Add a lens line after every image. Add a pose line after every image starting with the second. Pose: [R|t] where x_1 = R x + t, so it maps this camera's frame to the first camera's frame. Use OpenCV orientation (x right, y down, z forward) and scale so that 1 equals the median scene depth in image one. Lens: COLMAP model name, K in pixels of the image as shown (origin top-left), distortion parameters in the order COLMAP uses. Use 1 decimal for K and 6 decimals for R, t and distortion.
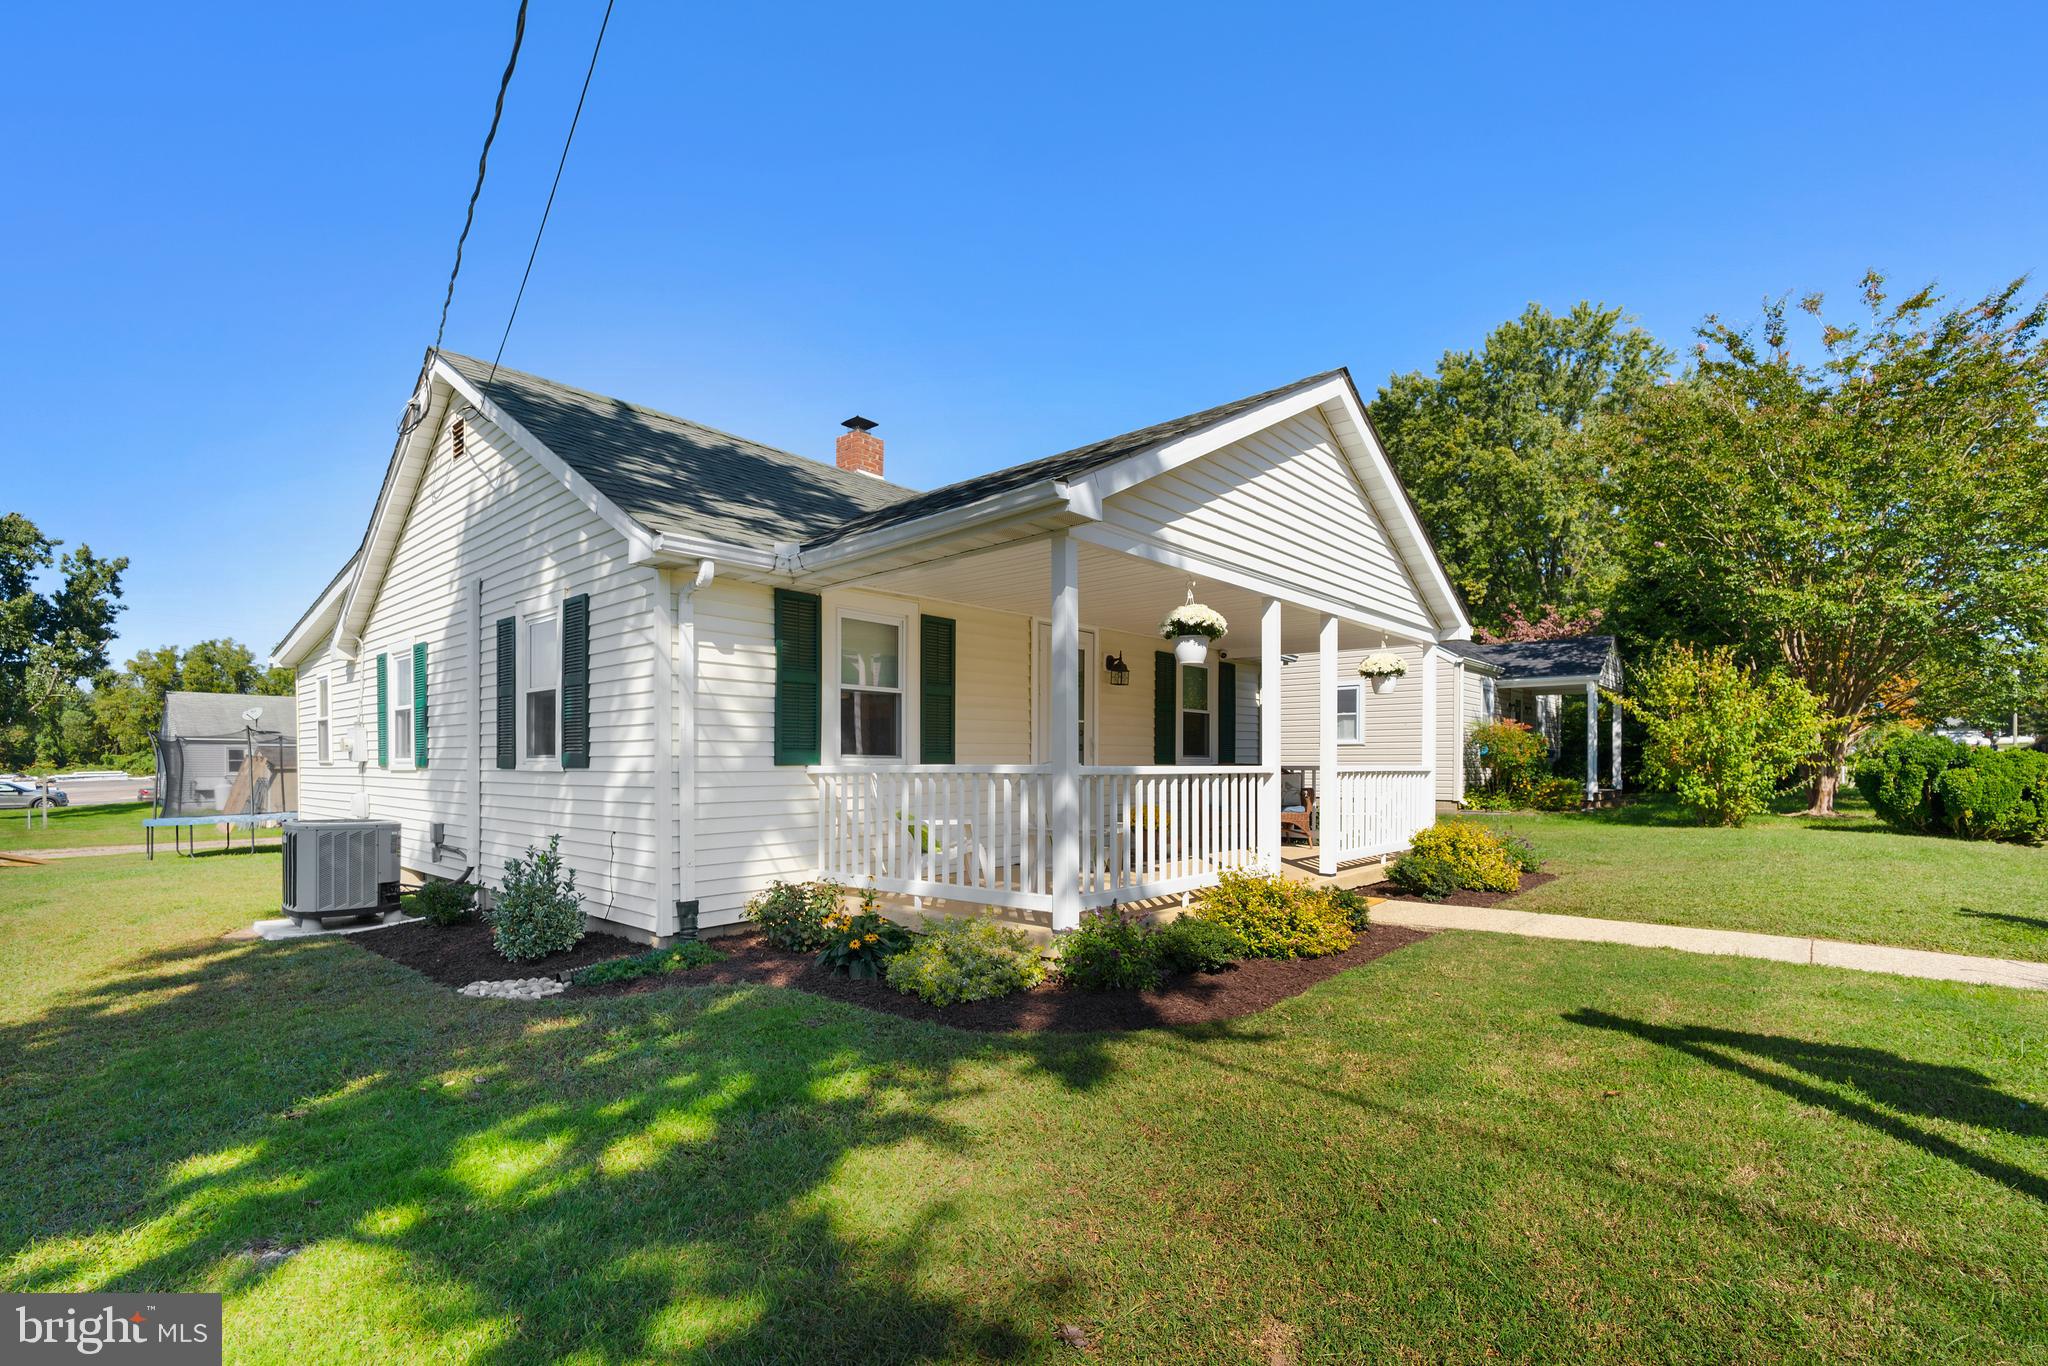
lens RADIAL K [[895.9, 0, 985.7], [0, 895.9, 772.0], [0, 0, 1]] dist [-0.007540, 0.002177]
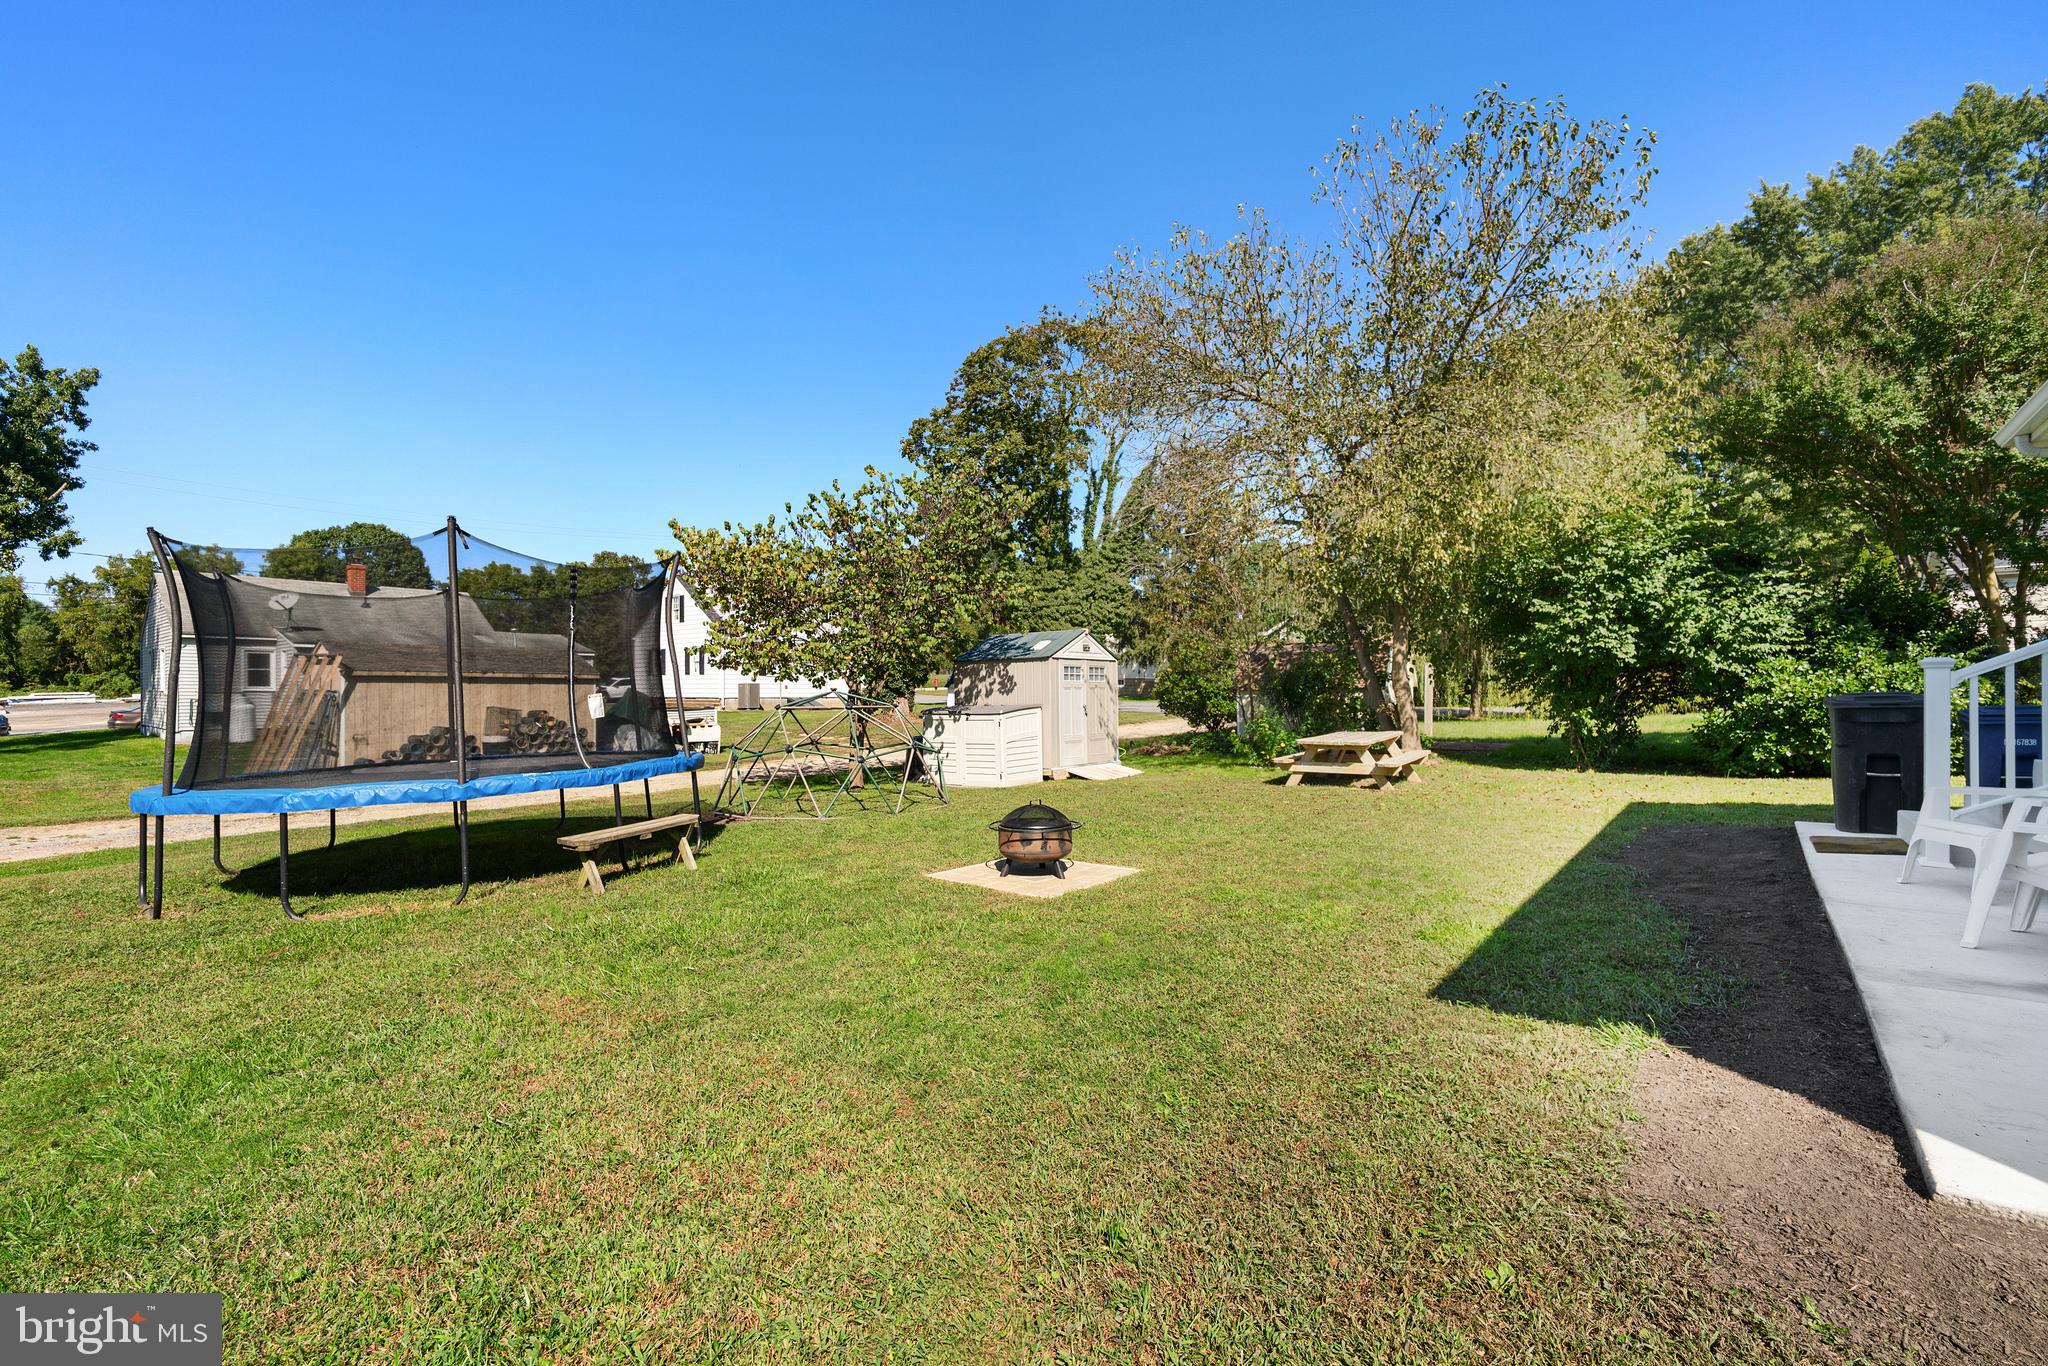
lens RADIAL K [[895.9, 0, 1013.7], [0, 895.9, 689.4], [0, 0, 1]] dist [-0.007540, 0.002177]
pose [[0.999432, 0.001216, 0.033664, -0.320397], [-0.000948, 0.999968, -0.007978, 0.008184], [-0.033673, 0.007942, 0.999401, 0.334462]]
